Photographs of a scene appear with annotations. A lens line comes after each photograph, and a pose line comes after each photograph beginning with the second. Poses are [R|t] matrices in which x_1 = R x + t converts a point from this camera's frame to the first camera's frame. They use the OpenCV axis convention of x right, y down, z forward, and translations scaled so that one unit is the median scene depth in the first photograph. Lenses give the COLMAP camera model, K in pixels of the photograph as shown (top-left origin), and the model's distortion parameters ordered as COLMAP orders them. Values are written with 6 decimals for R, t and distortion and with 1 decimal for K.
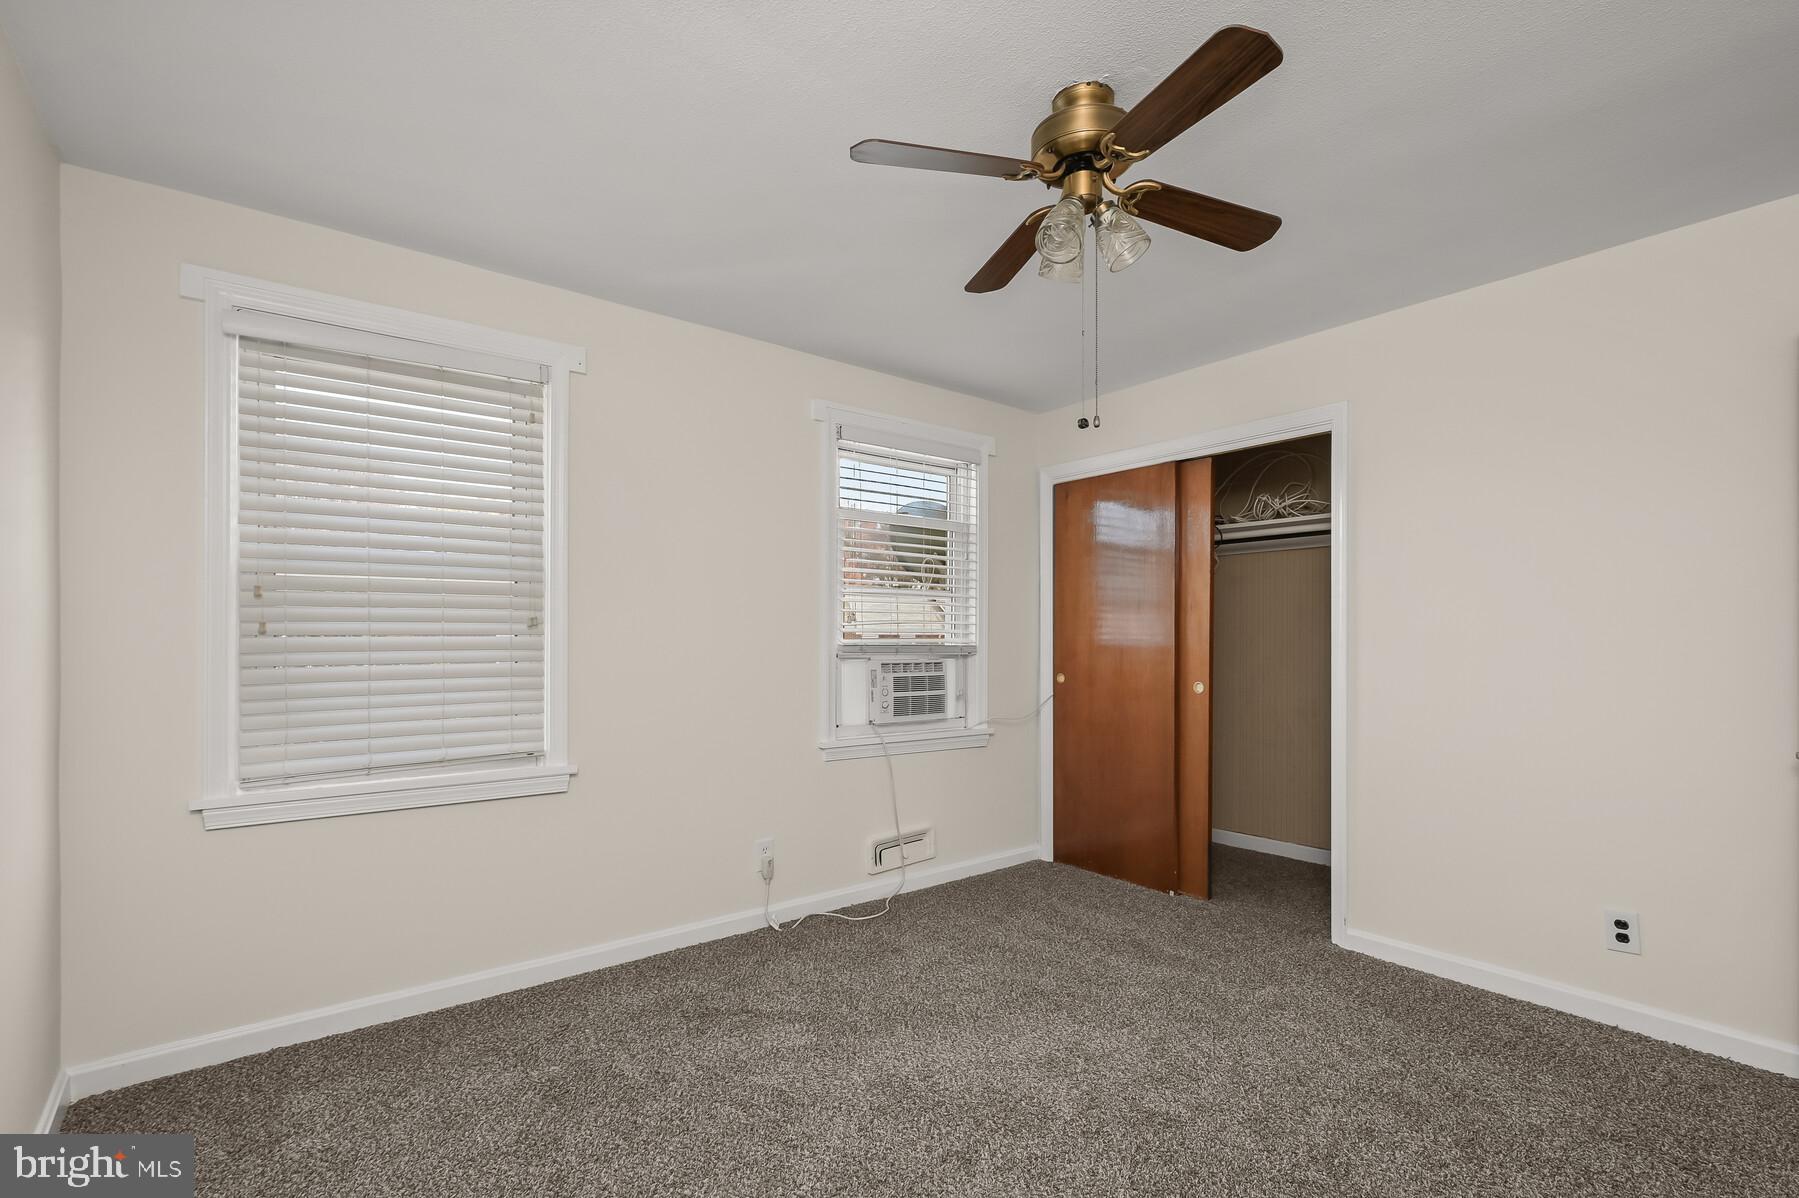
lens RADIAL K [[816.9, 0, 899.9], [0, 816.9, 645.7], [0, 0, 1]] dist [0.001905, 0.000556]
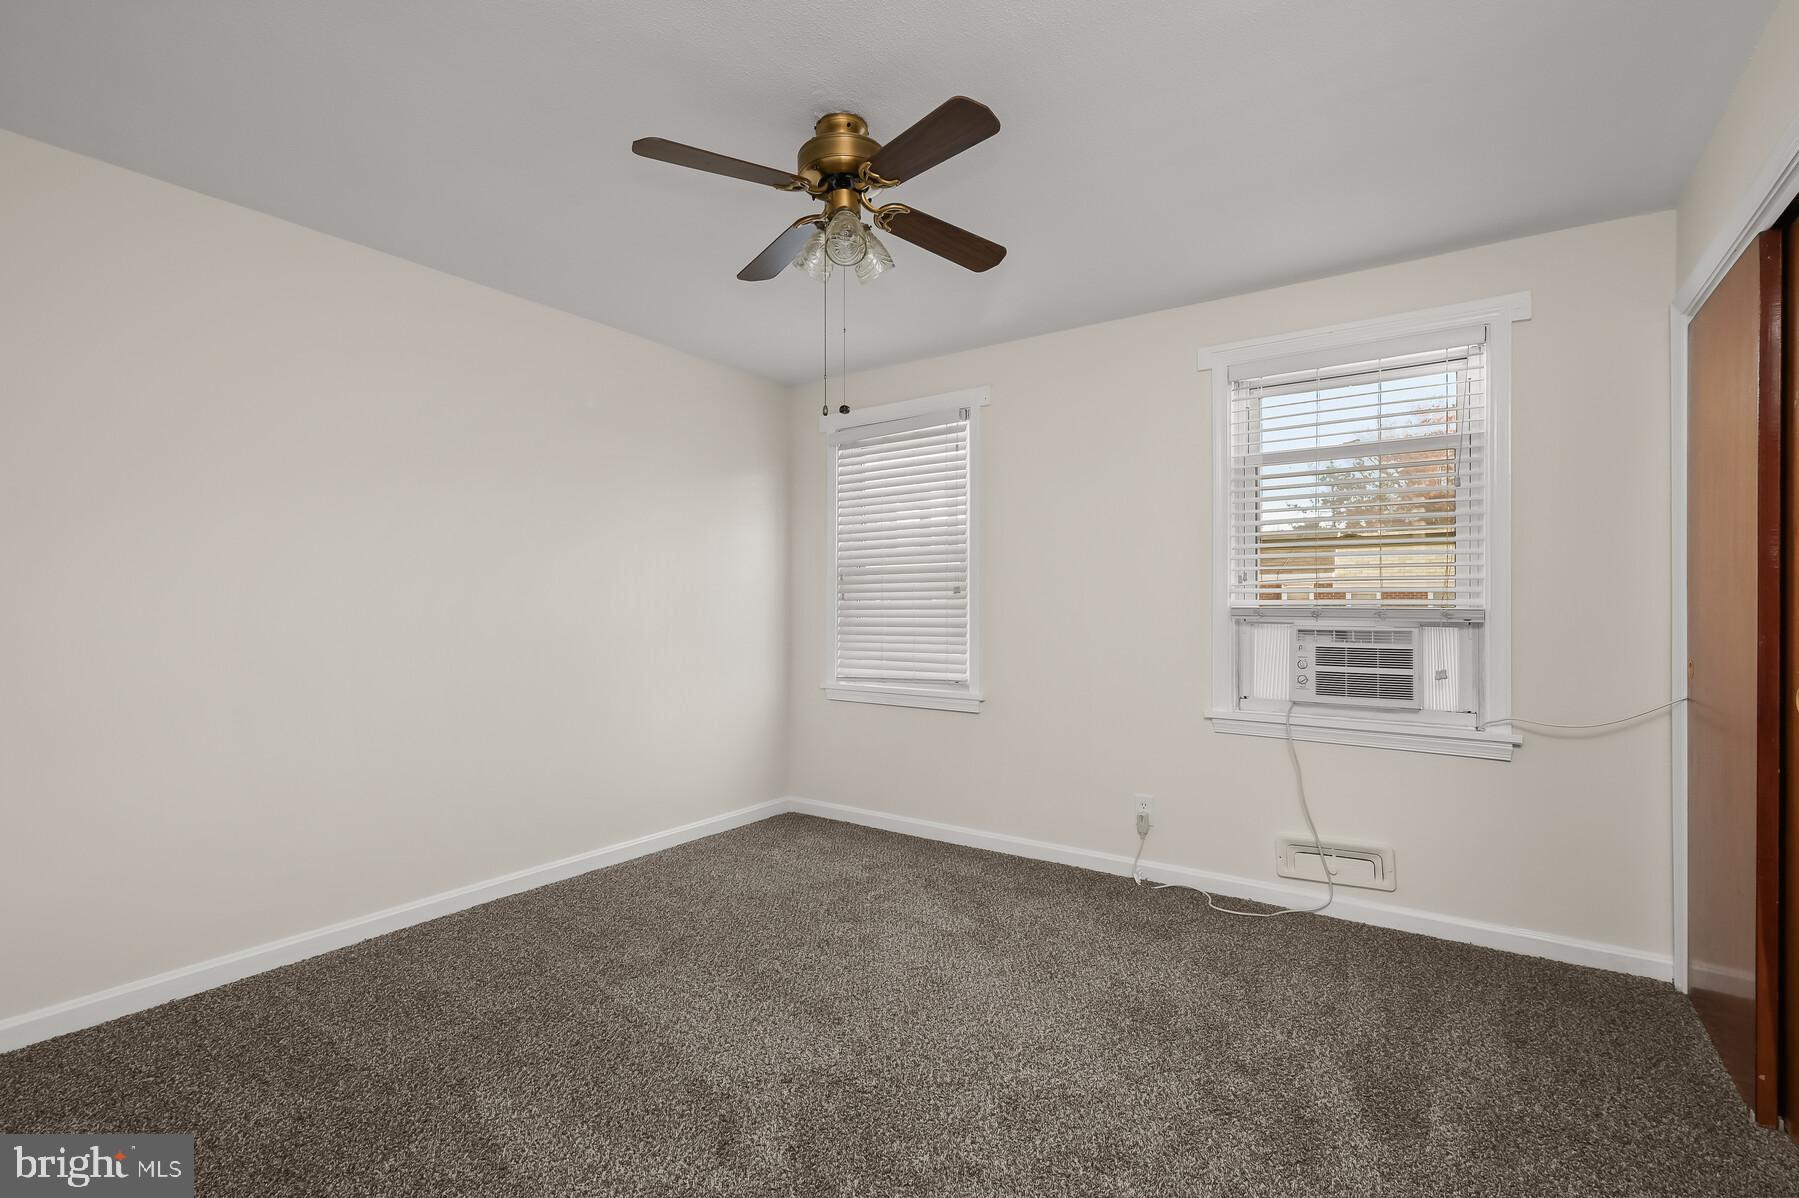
lens RADIAL K [[816.9, 0, 903.2], [0, 816.9, 598.1], [0, 0, 1]] dist [0.001905, 0.000556]
pose [[0.286738, -0.005015, -0.957996, 0.660827], [-0.004560, 0.999968, -0.006600, -0.003028], [0.957998, 0.006261, 0.286706, 0.368417]]
